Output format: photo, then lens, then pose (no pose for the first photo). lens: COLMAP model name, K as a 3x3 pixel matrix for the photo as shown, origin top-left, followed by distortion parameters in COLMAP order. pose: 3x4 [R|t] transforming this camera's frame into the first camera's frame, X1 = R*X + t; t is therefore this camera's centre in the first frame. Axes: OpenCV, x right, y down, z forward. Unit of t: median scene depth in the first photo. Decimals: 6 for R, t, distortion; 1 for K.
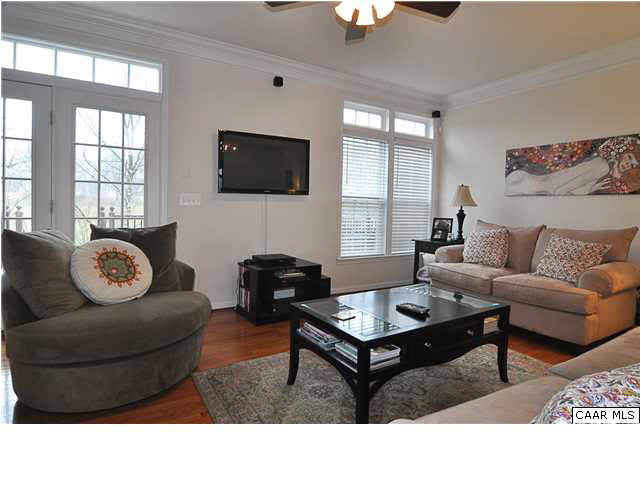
lens RADIAL K [[357.5, 0, 329.0], [0, 357.5, 221.2], [0, 0, 1]] dist [-0.008146, -0.005772]
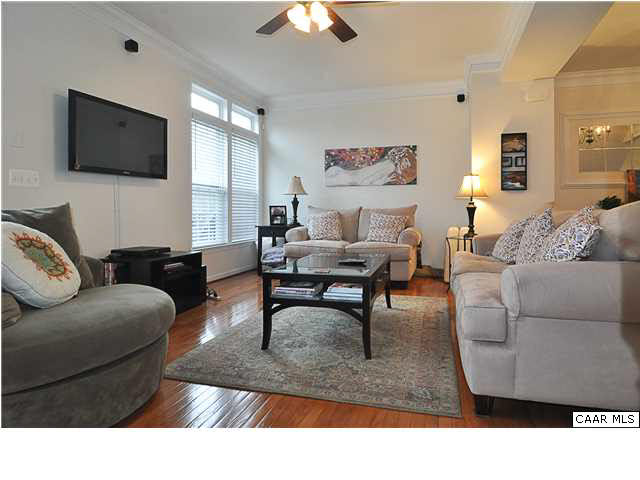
lens RADIAL K [[357.5, 0, 350.0], [0, 357.5, 223.2], [0, 0, 1]] dist [-0.008146, -0.005772]
pose [[0.736252, -0.049672, 0.674882, -0.328552], [0.047001, 0.998648, 0.022227, 0.038030], [-0.675074, 0.015356, 0.737591, 0.021772]]
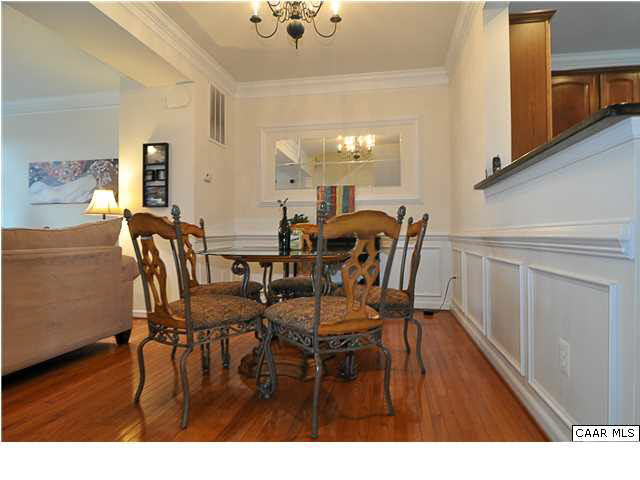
lens RADIAL K [[357.5, 0, 325.0], [0, 357.5, 237.3], [0, 0, 1]] dist [-0.008146, -0.005772]
pose [[0.671573, -0.036760, 0.740026, 0.323187], [0.050479, 0.998718, 0.003801, 0.083567], [-0.739217, 0.034803, 0.672567, -0.470027]]
